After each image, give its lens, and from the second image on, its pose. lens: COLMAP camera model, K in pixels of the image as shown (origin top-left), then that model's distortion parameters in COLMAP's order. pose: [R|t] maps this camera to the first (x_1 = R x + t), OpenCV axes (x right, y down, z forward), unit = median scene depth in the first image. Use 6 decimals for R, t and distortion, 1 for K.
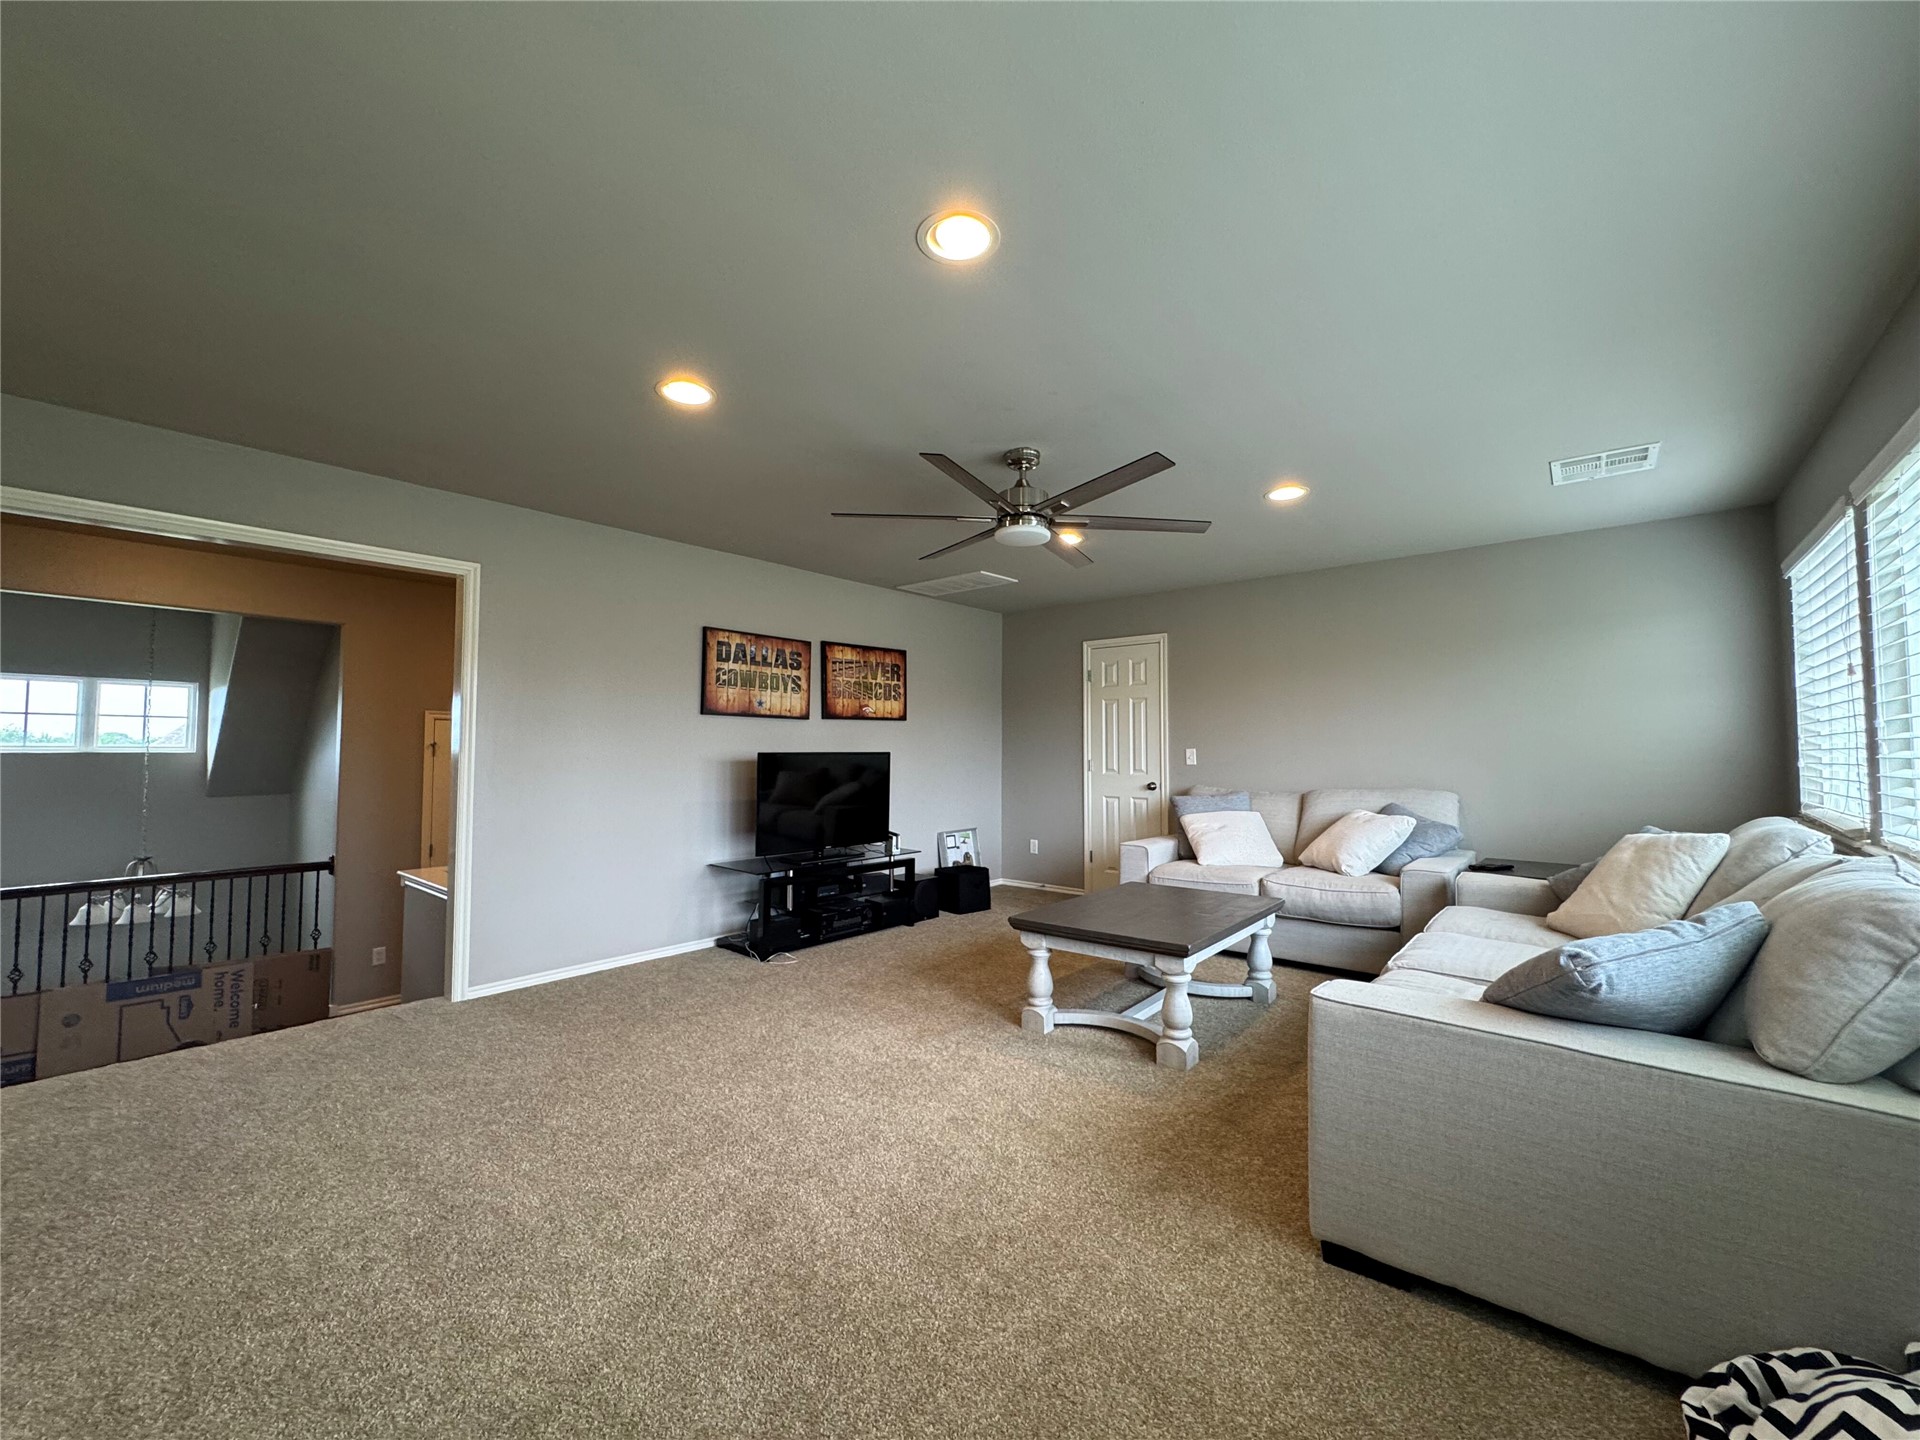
lens RADIAL K [[773.0, 0, 961.3], [0, 773.0, 716.3], [0, 0, 1]] dist [-0.001890, 0.001190]
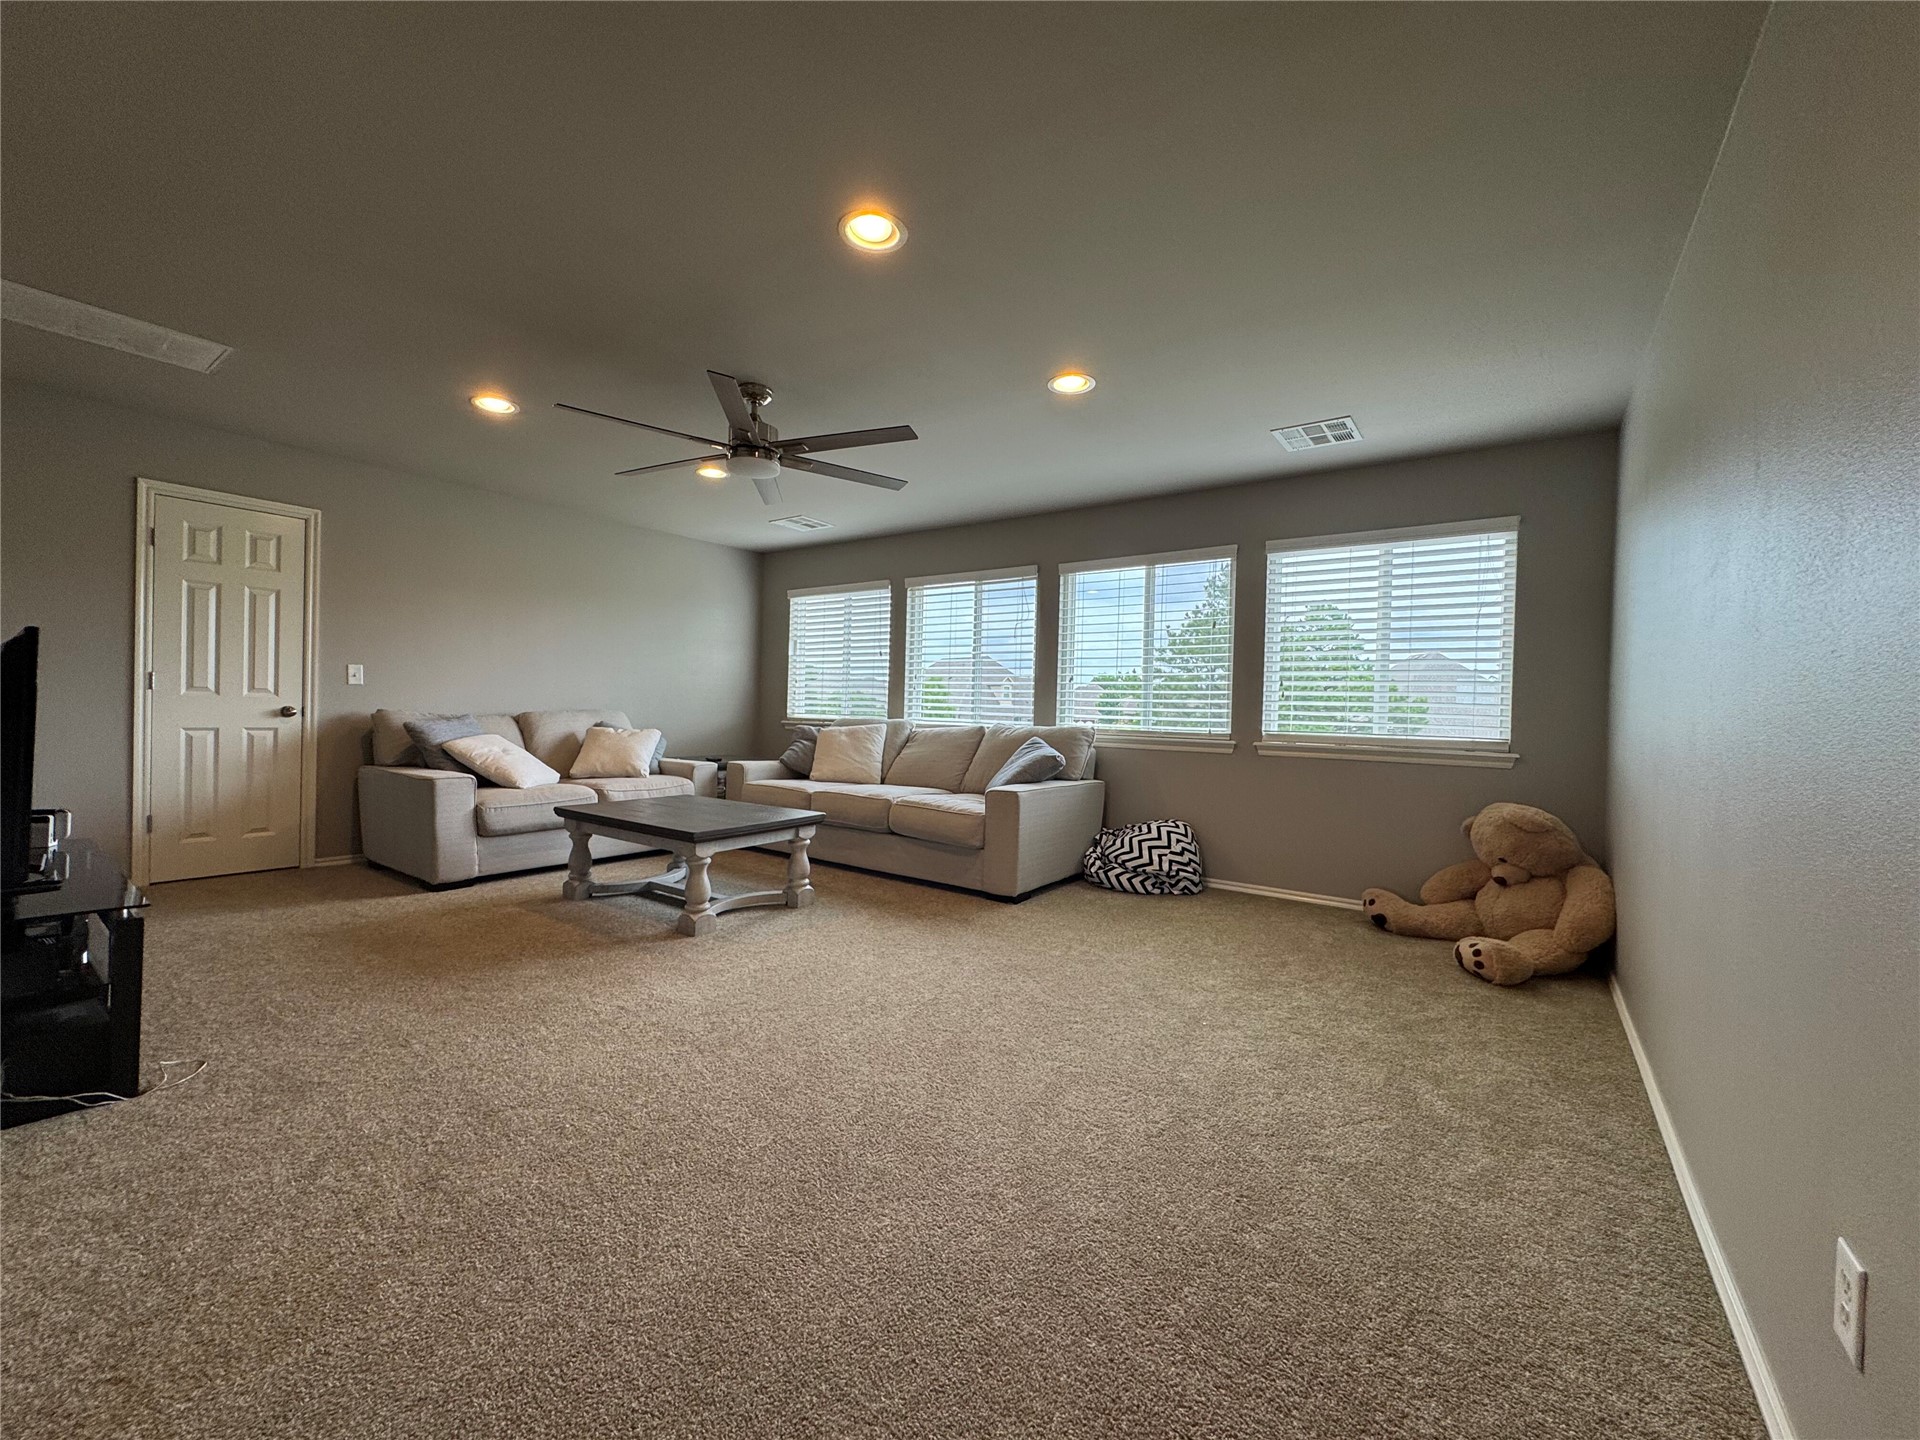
lens RADIAL K [[773.0, 0, 961.3], [0, 773.0, 716.3], [0, 0, 1]] dist [-0.001890, 0.001190]
pose [[-0.078428, -0.014517, 0.996814, -0.613898], [-0.072635, 0.997320, 0.008809, 0.047036], [-0.994270, -0.071713, -0.079272, 0.471722]]
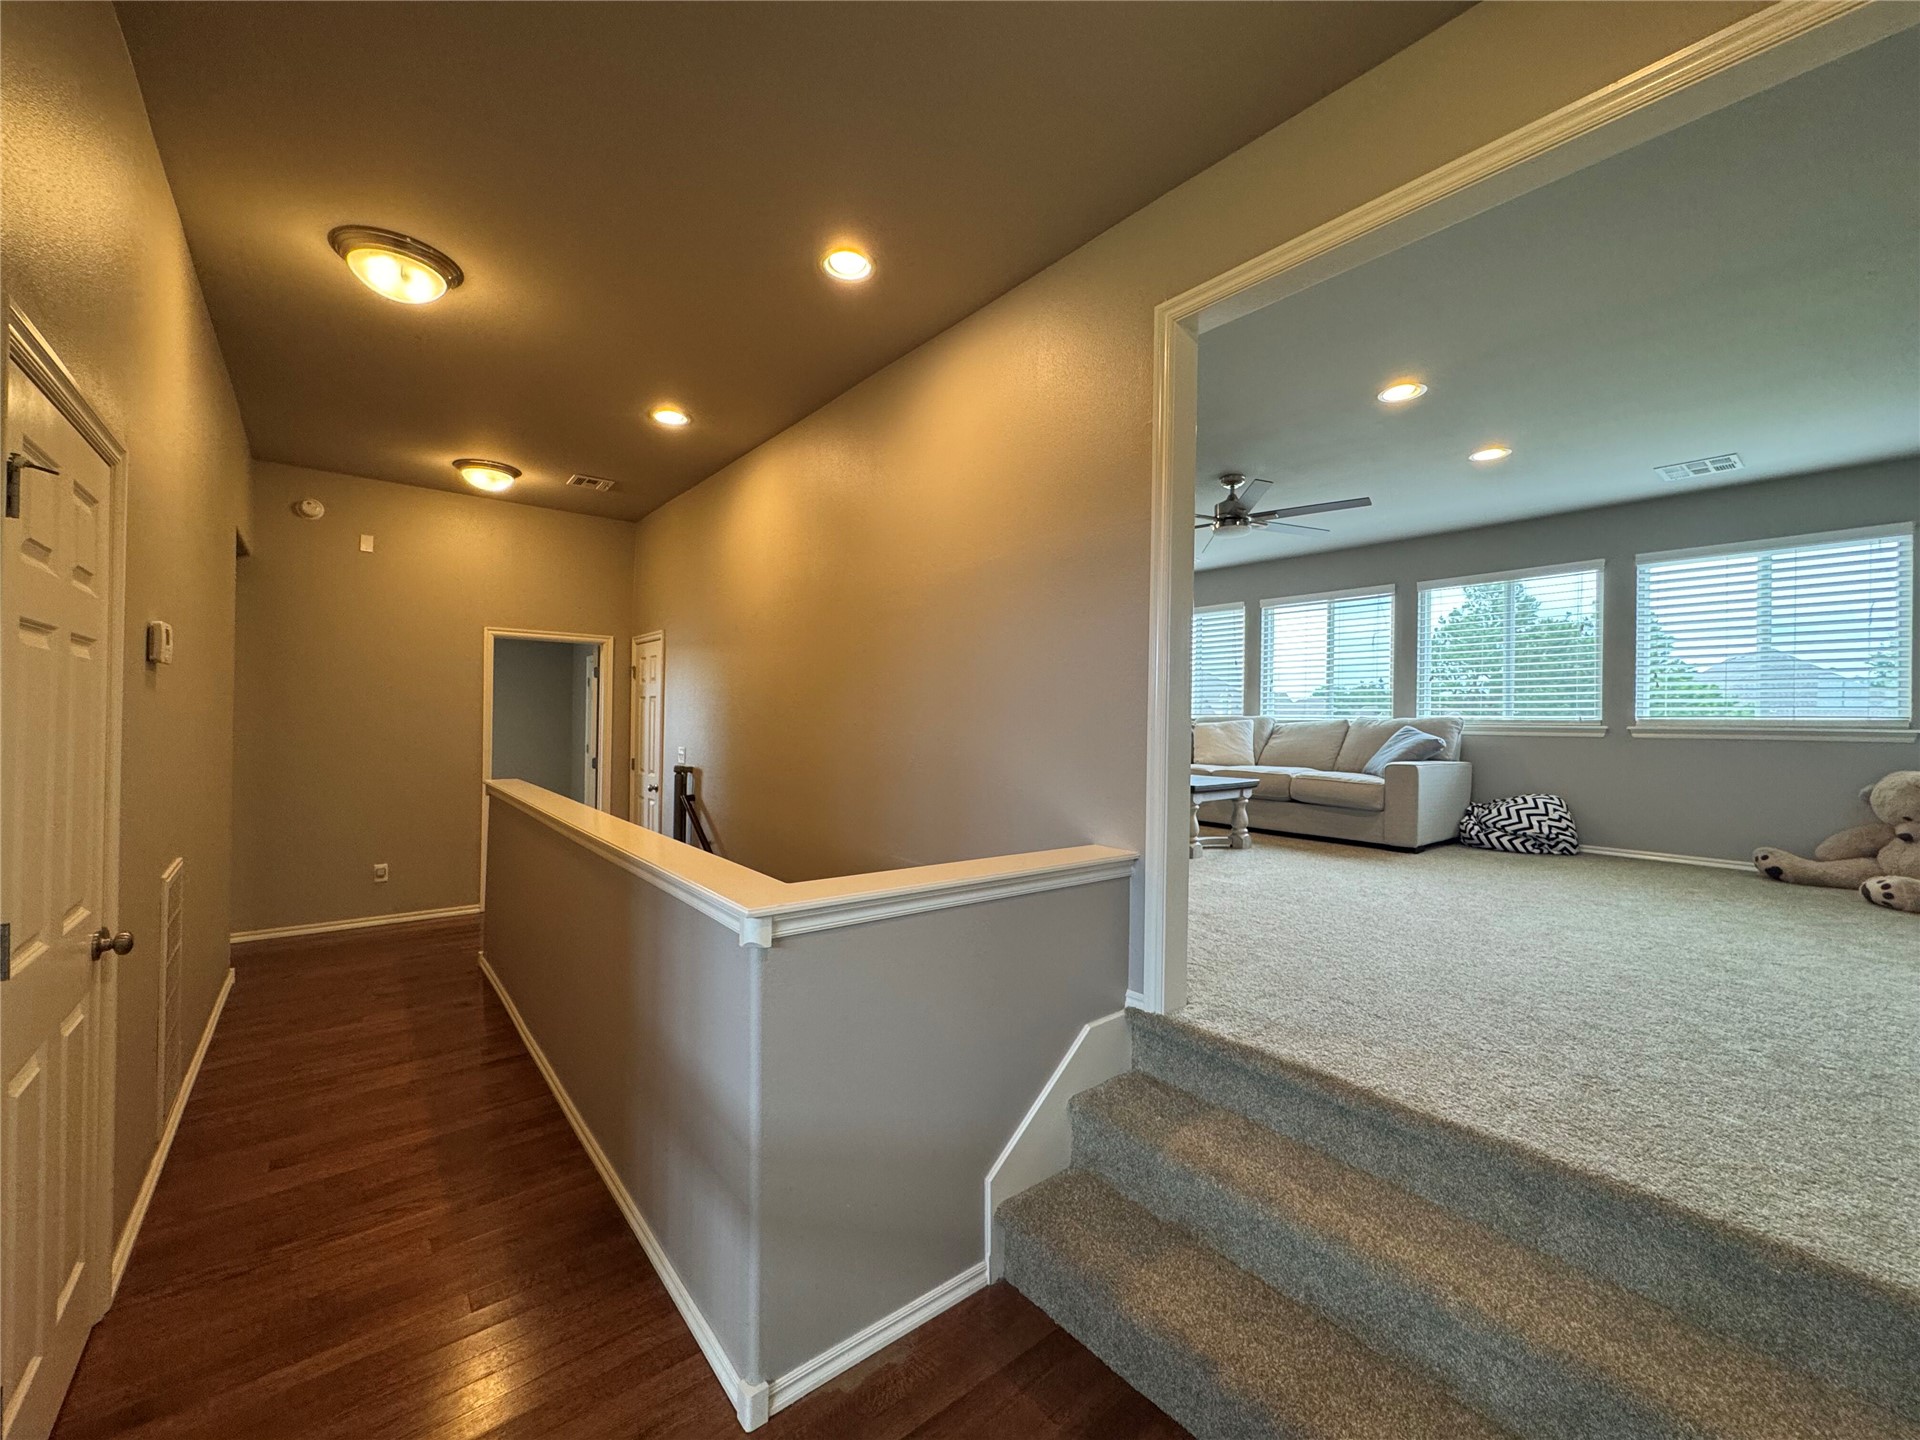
lens RADIAL K [[767.5, 0, 970.1], [0, 767.5, 716.1], [0, 0, 1]] dist [-0.000193, 0.000329]
pose [[0.176451, 0.006443, 0.984288, -0.911416], [-0.061619, 0.998090, 0.004513, 0.093490], [-0.982379, -0.061447, 0.176511, 0.738723]]
